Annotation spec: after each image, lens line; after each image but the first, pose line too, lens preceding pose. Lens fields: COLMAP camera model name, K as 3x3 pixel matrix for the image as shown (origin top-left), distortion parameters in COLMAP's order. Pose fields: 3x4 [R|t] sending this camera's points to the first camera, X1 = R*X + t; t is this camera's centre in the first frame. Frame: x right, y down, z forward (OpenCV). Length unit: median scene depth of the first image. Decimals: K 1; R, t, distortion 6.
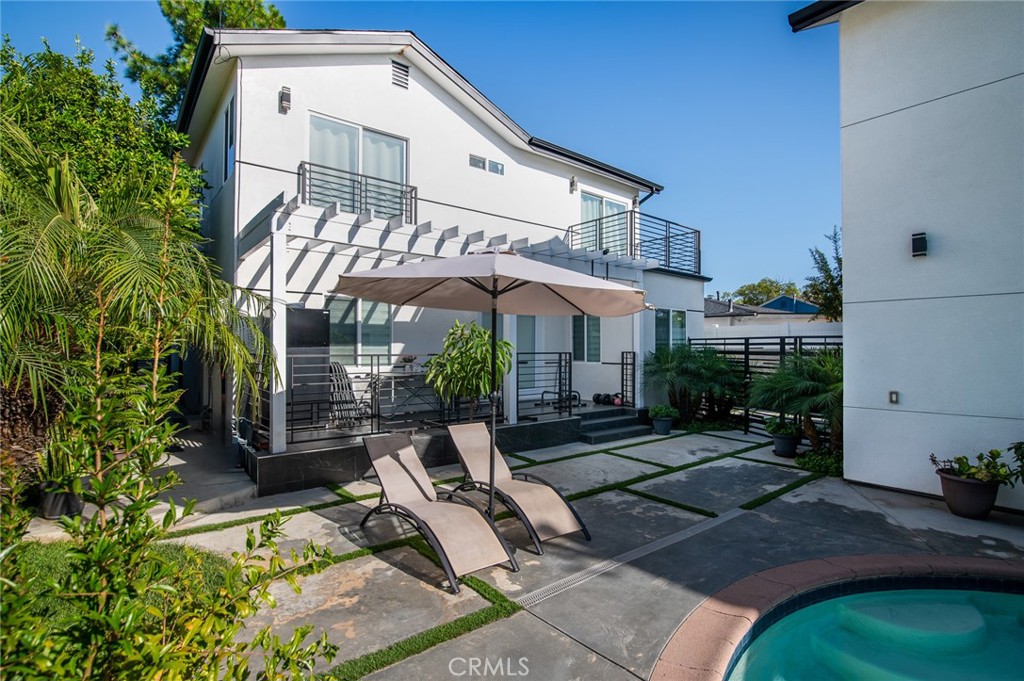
lens RADIAL K [[502.5, 0, 510.5], [0, 502.5, 325.0], [0, 0, 1]] dist [-0.025380, 0.000798]
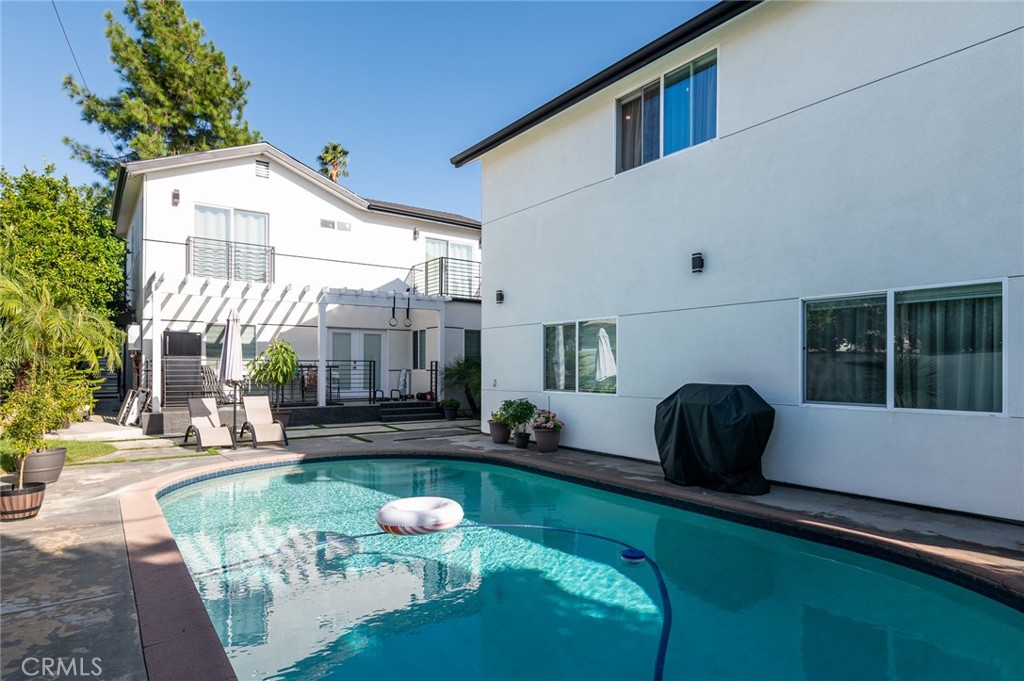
lens RADIAL K [[576.4, 0, 493.2], [0, 576.4, 341.1], [0, 0, 1]] dist [0.004335, -0.001097]
pose [[0.998678, -0.001573, -0.051372, 0.528479], [0.001507, 0.999998, -0.001327, 0.000462], [0.051374, 0.001247, 0.998679, -0.632155]]
